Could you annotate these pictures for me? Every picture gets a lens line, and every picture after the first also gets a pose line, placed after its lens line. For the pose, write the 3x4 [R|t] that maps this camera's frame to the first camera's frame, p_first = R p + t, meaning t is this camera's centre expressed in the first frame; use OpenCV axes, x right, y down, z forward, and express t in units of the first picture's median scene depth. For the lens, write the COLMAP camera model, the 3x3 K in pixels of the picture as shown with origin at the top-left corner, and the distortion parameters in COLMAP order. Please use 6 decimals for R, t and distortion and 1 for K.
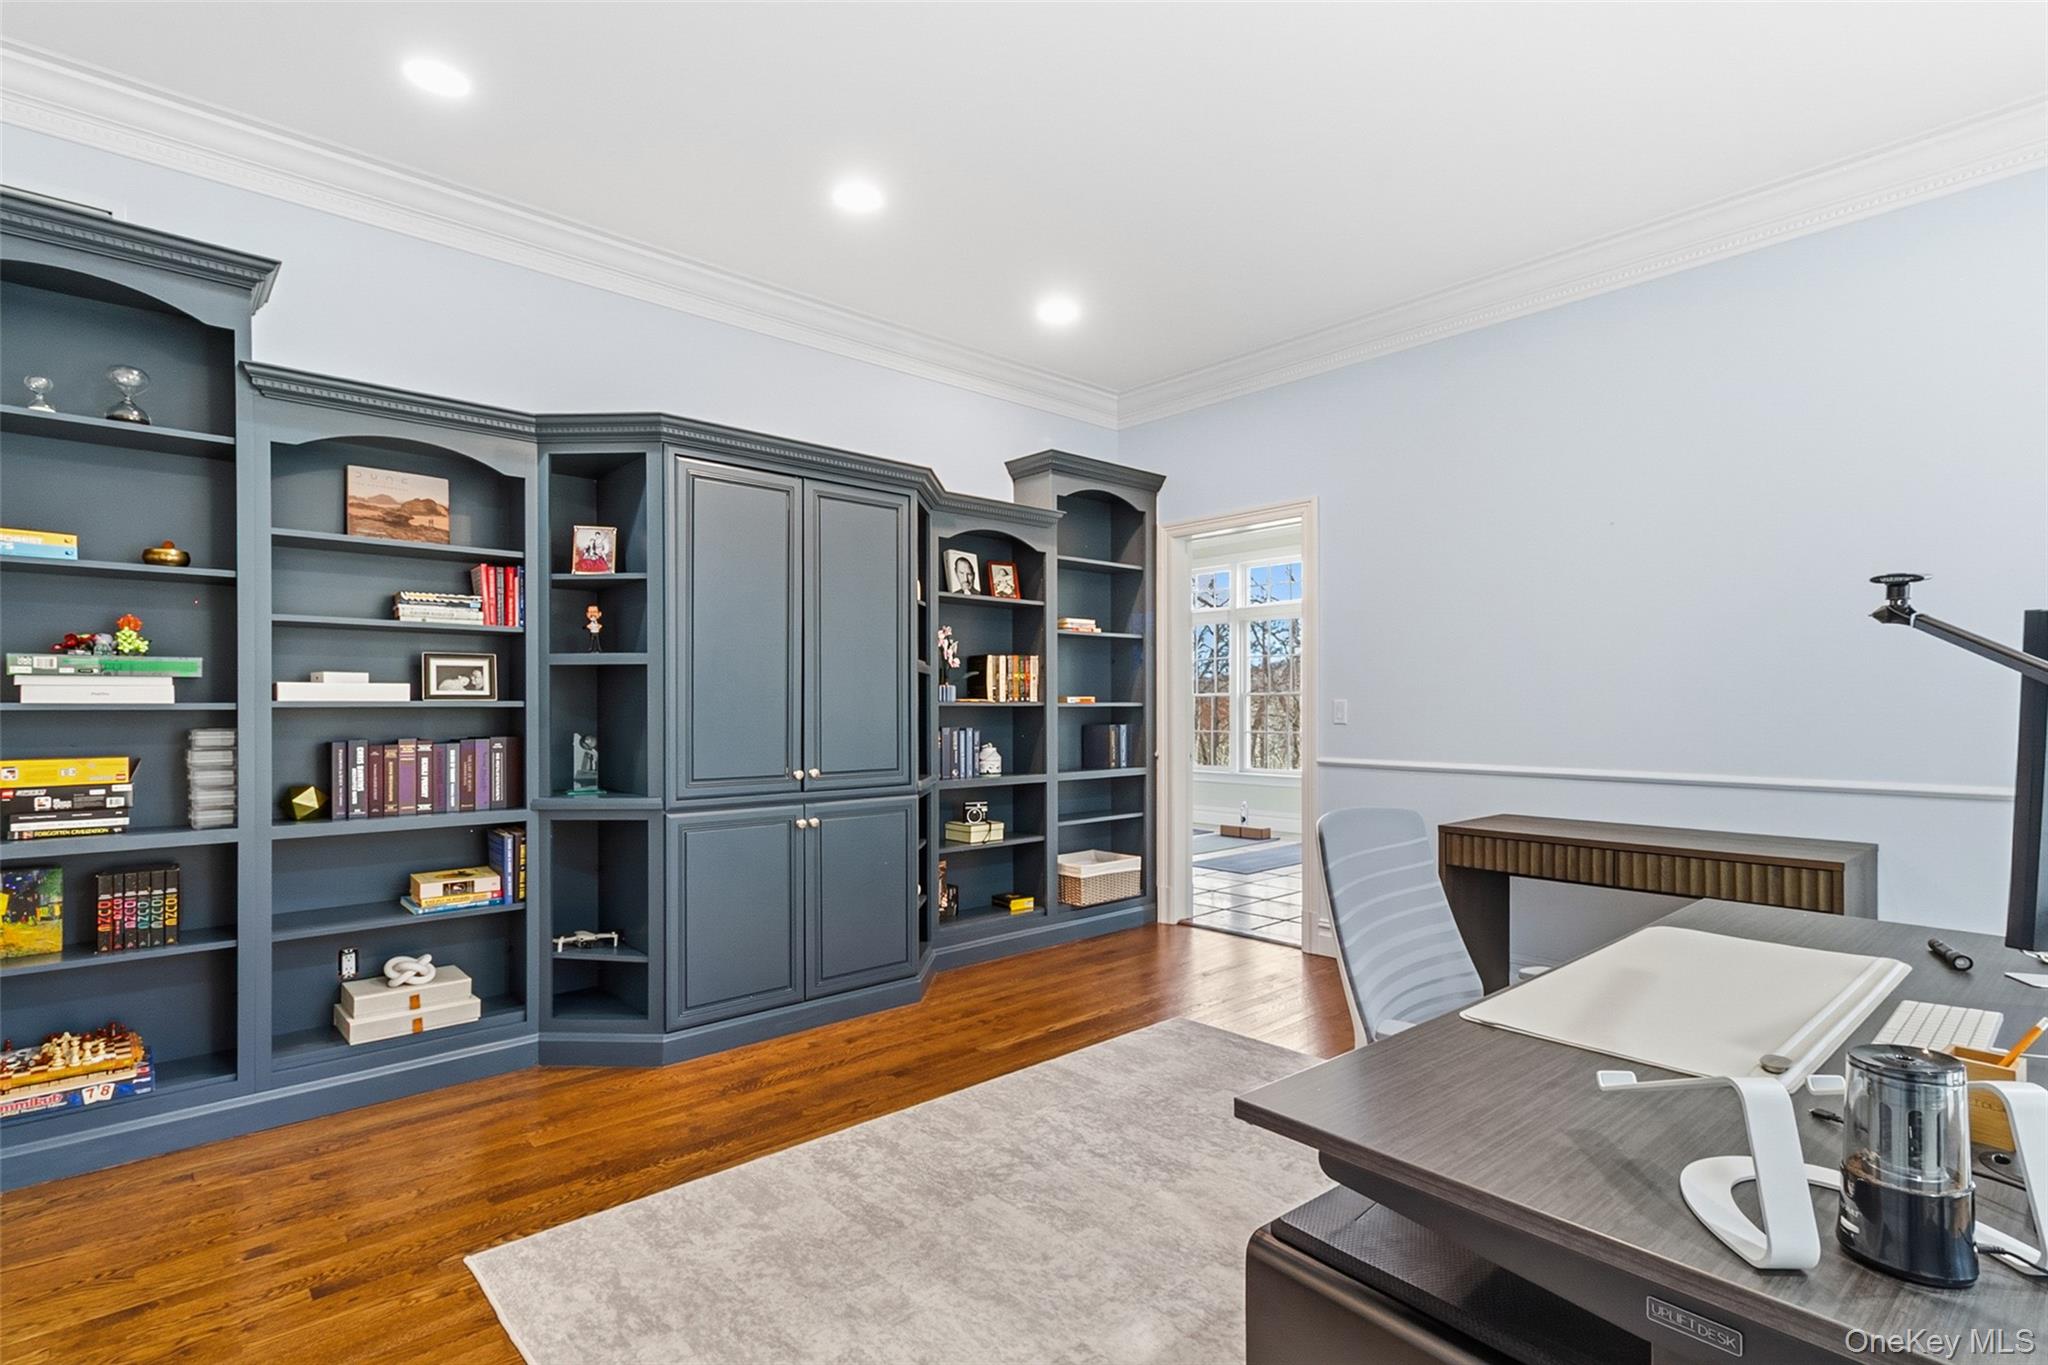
lens RADIAL K [[966.6, 0, 1030.5], [0, 966.6, 694.0], [0, 0, 1]] dist [0.004702, 0.000380]
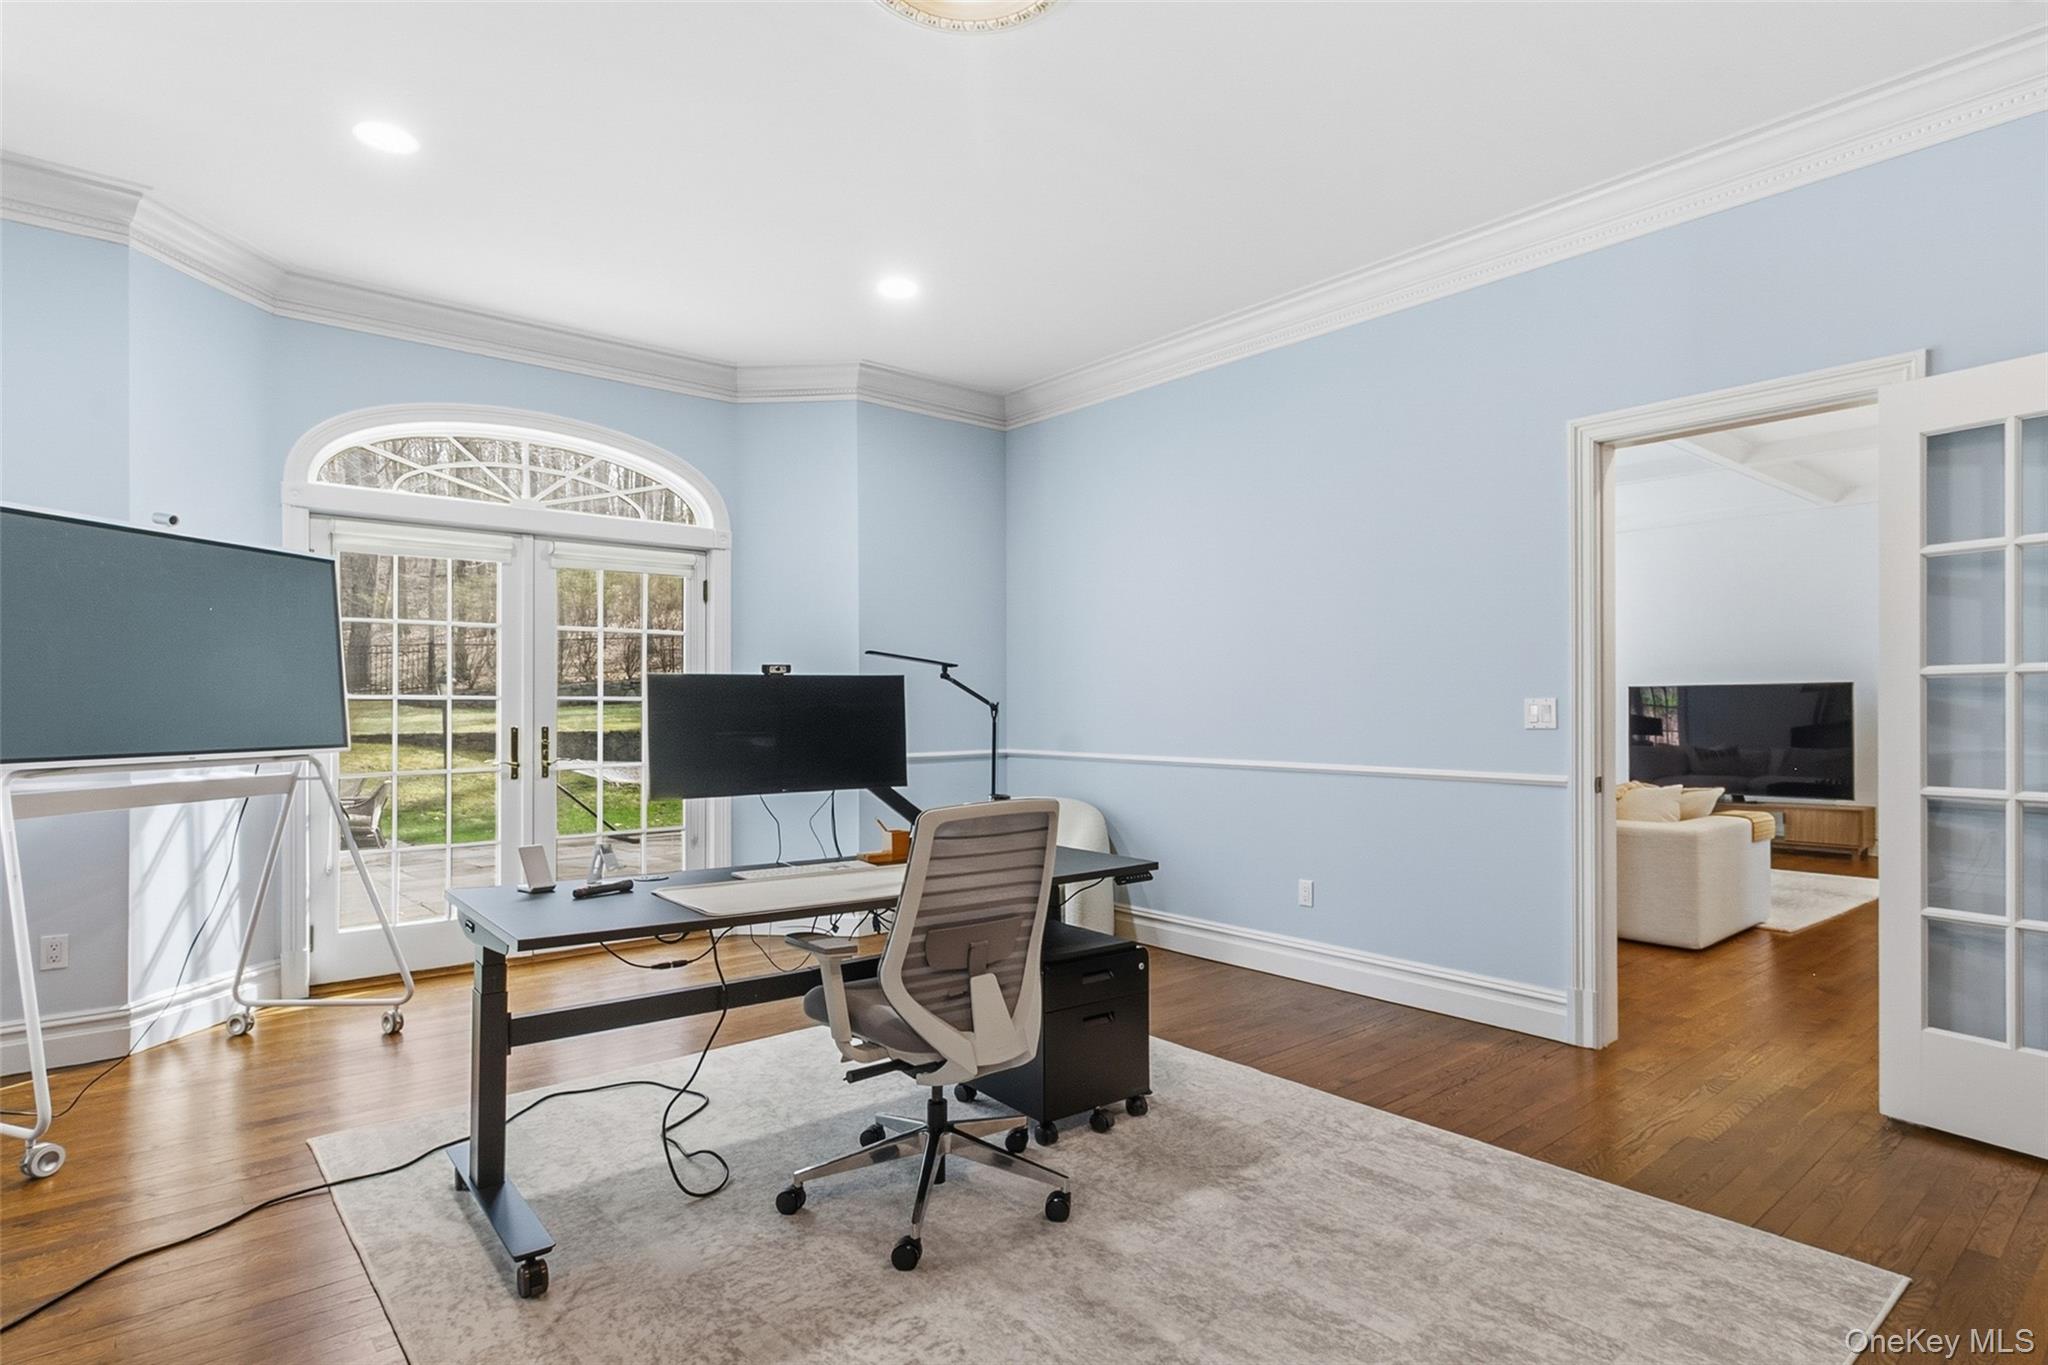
lens RADIAL K [[966.6, 0, 1017.1], [0, 966.6, 693.4], [0, 0, 1]] dist [0.004702, 0.000380]
pose [[-0.998648, 0.004081, 0.051829, 0.264972], [0.003299, 0.999880, -0.015166, 0.011161], [-0.051884, -0.014974, -0.998541, 2.141440]]
